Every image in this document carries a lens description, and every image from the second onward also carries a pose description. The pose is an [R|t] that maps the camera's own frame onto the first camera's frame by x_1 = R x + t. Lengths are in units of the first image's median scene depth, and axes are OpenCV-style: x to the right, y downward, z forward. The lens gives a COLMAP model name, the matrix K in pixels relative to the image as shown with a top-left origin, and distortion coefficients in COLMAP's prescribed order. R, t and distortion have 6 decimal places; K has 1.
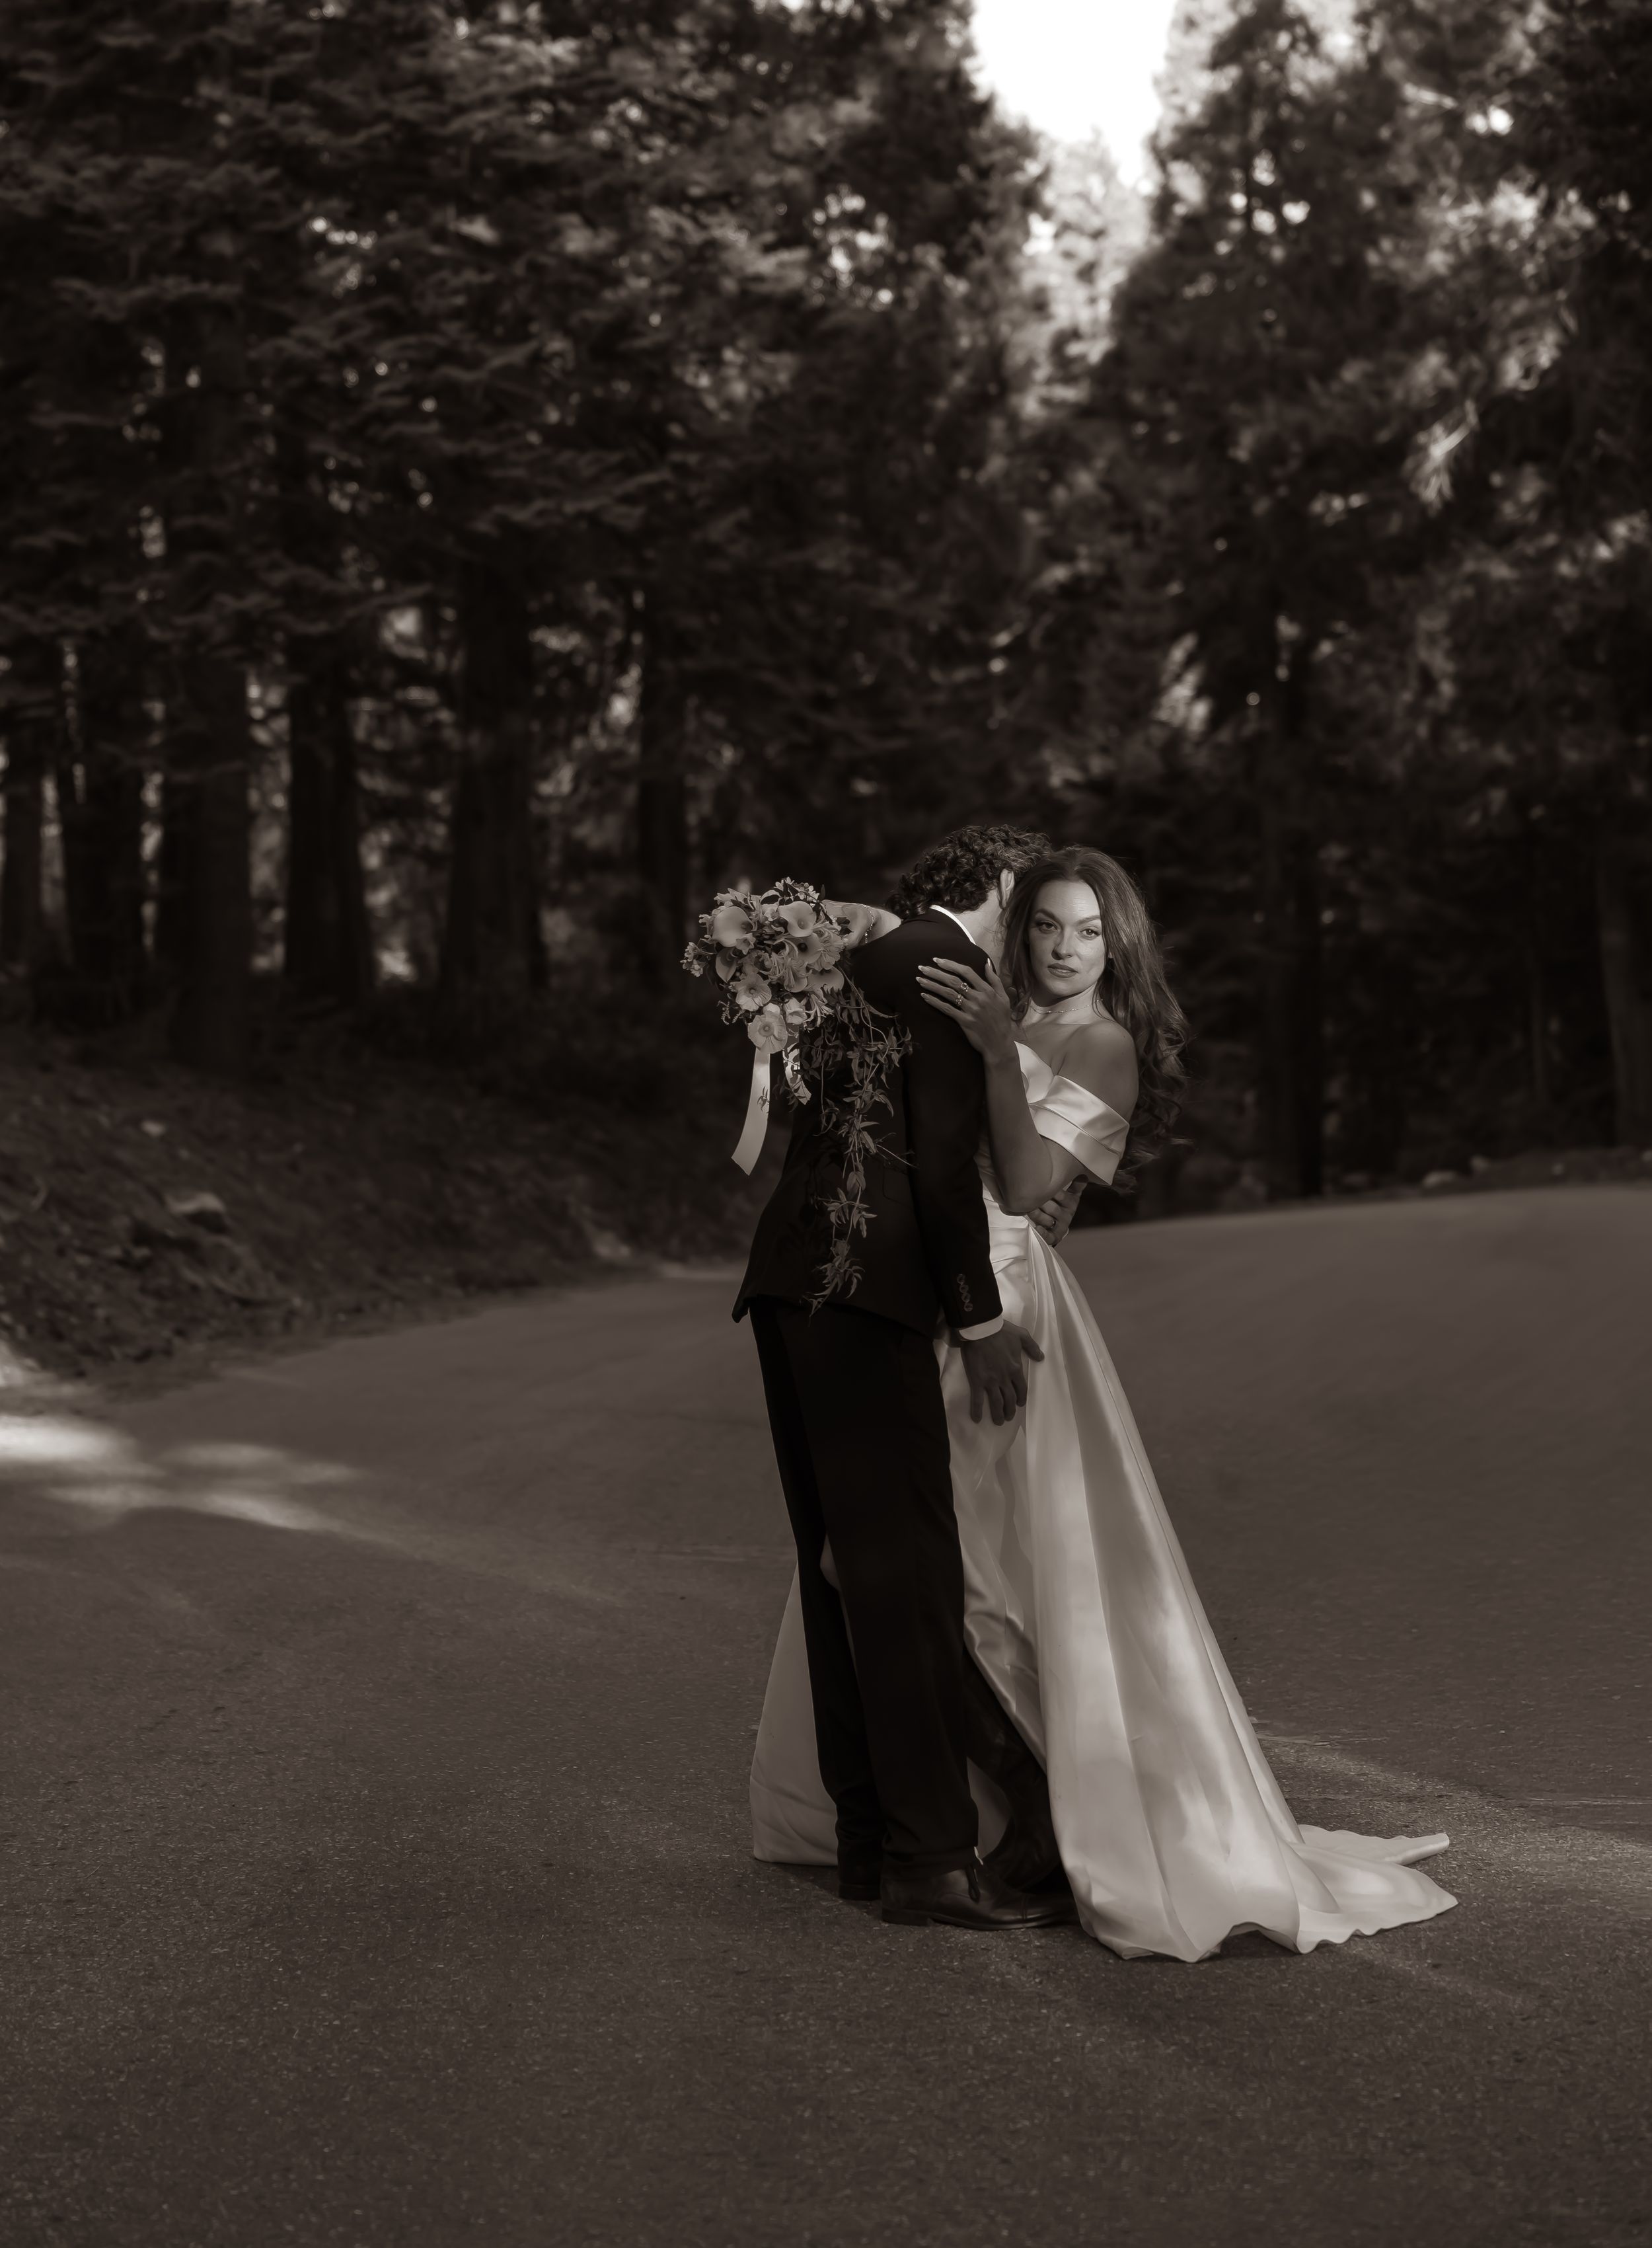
lens RADIAL K [[4732.0, 0, 824.7], [0, 4732.0, 1122.9], [0, 0, 1]] dist [-0.051384, 0.000000]
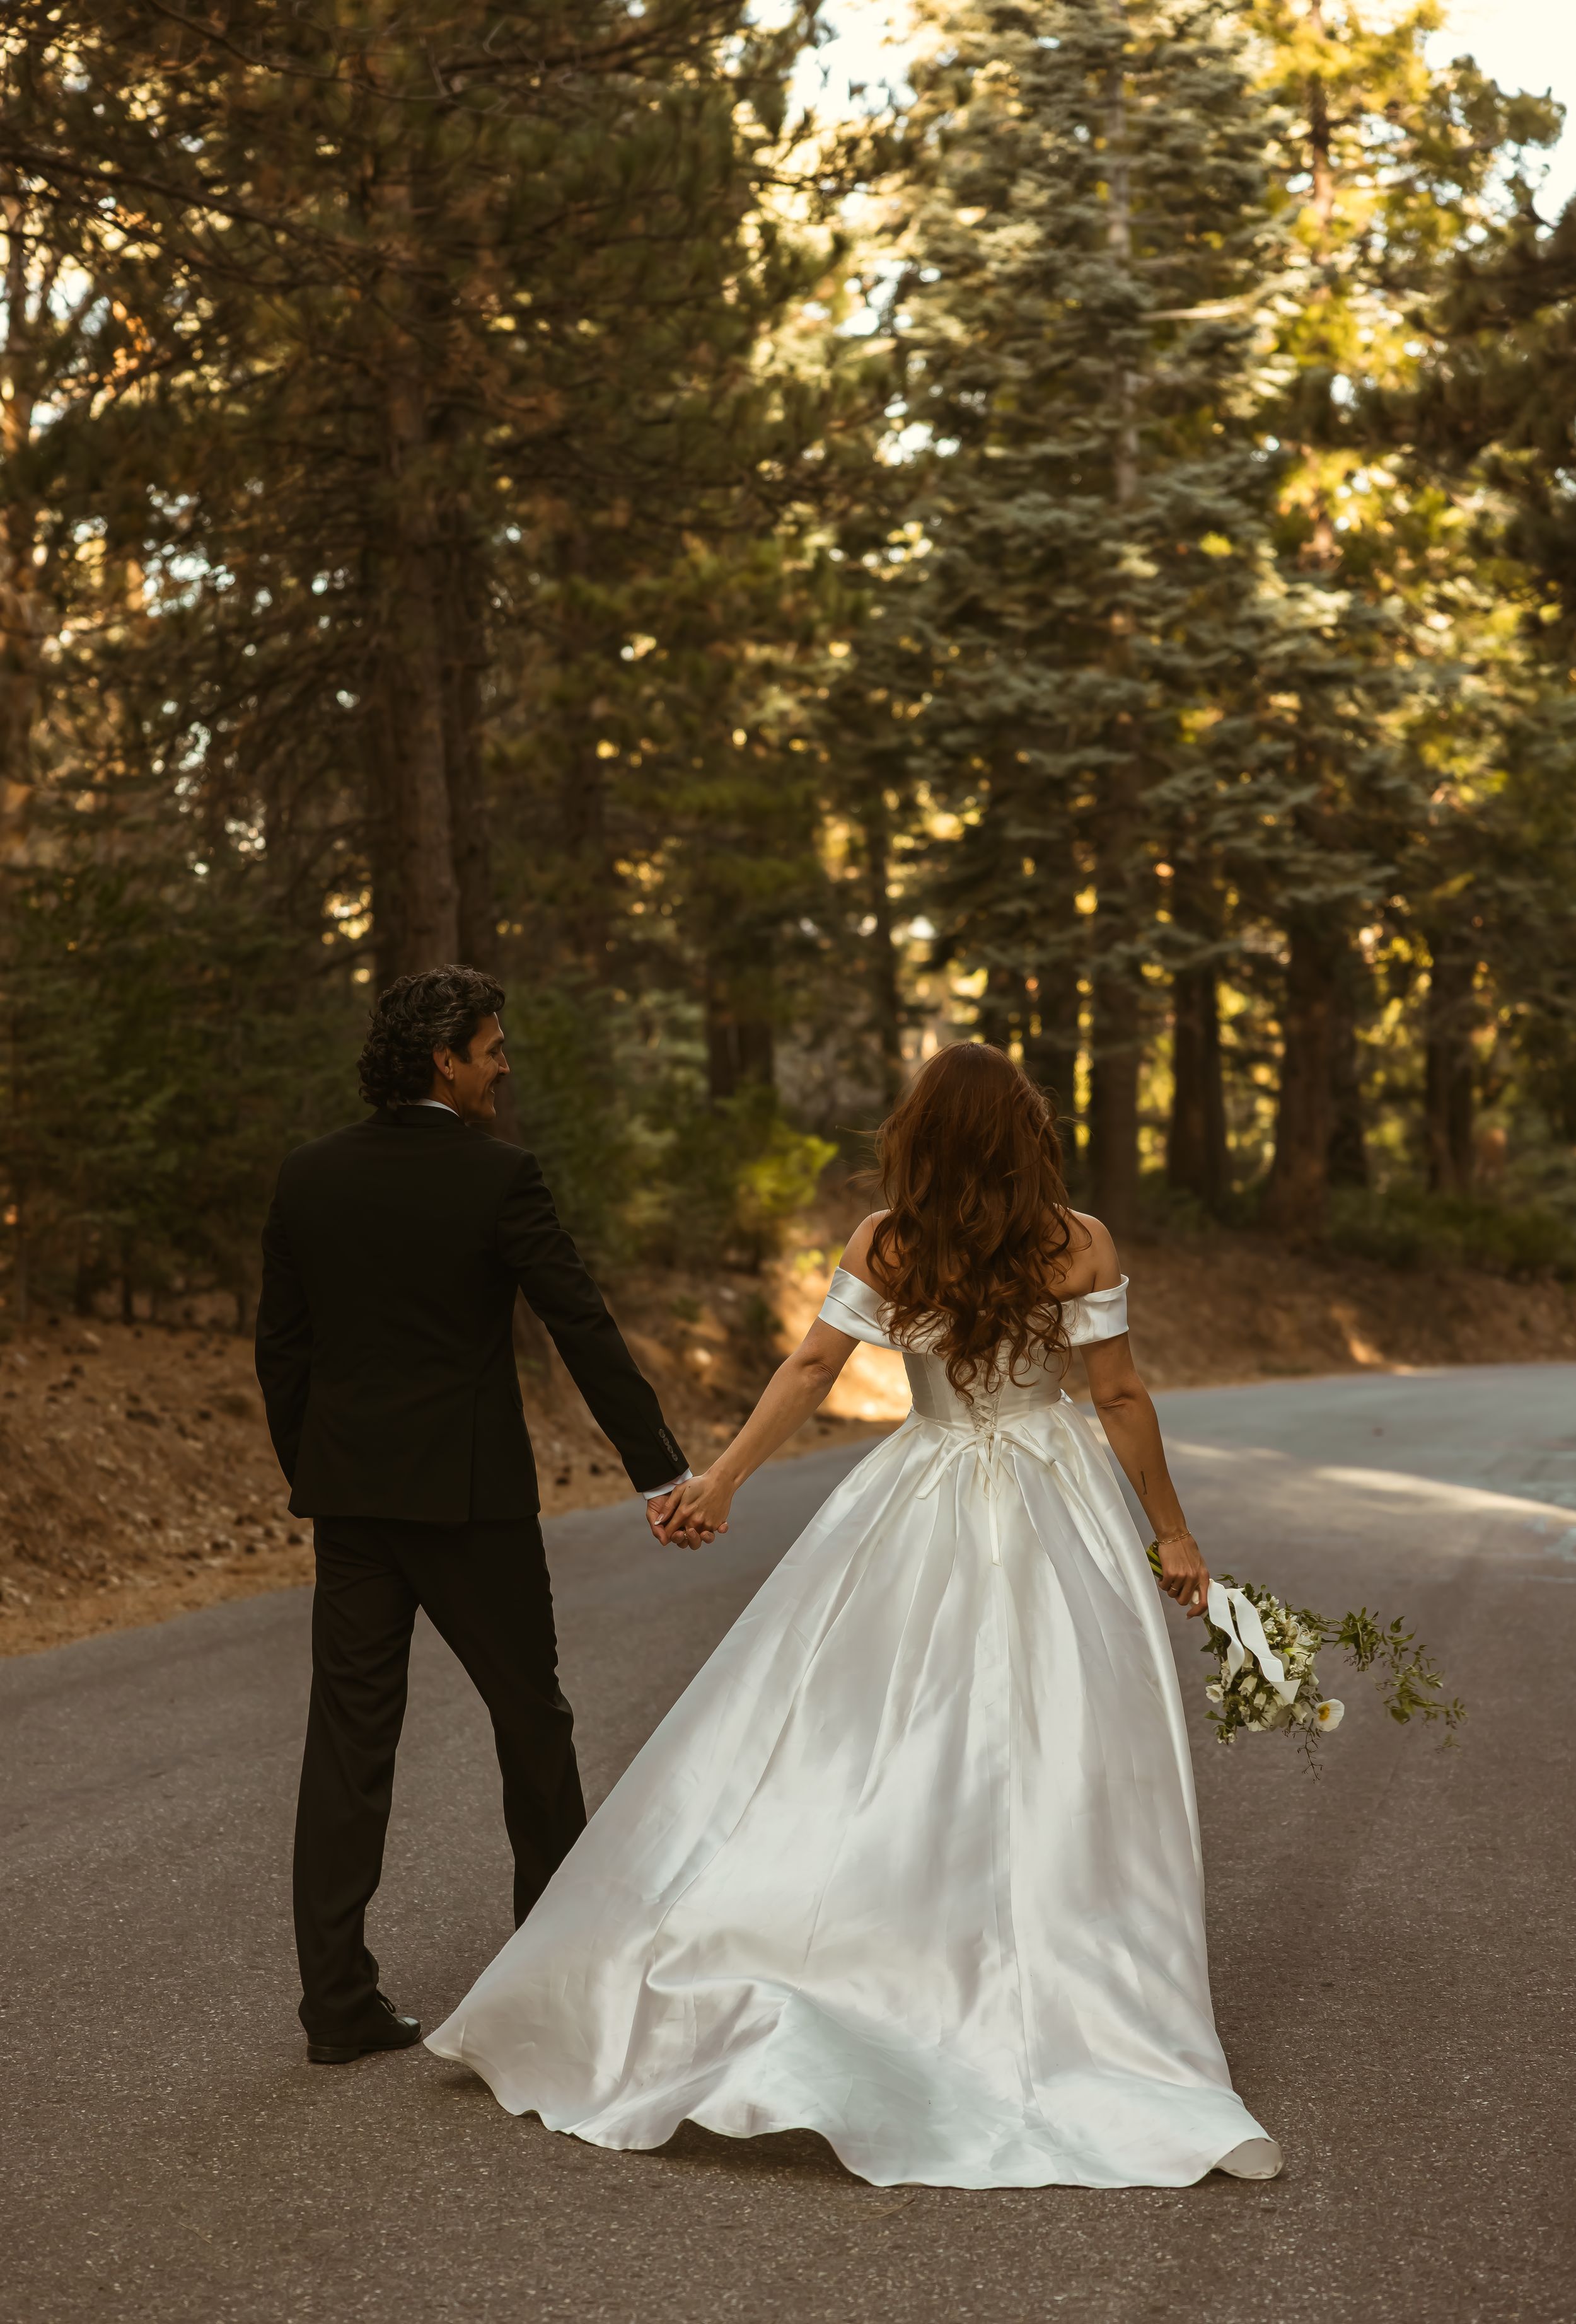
lens RADIAL K [[4811.1, 0, 786.0], [0, 4811.1, 1163.9], [0, 0, 1]] dist [0.346876, 0.000000]
pose [[0.979374, 0.014152, -0.201560, 0.095070], [-0.020118, 0.999417, -0.027577, 0.012614], [0.201052, 0.031063, 0.979088, -0.645036]]
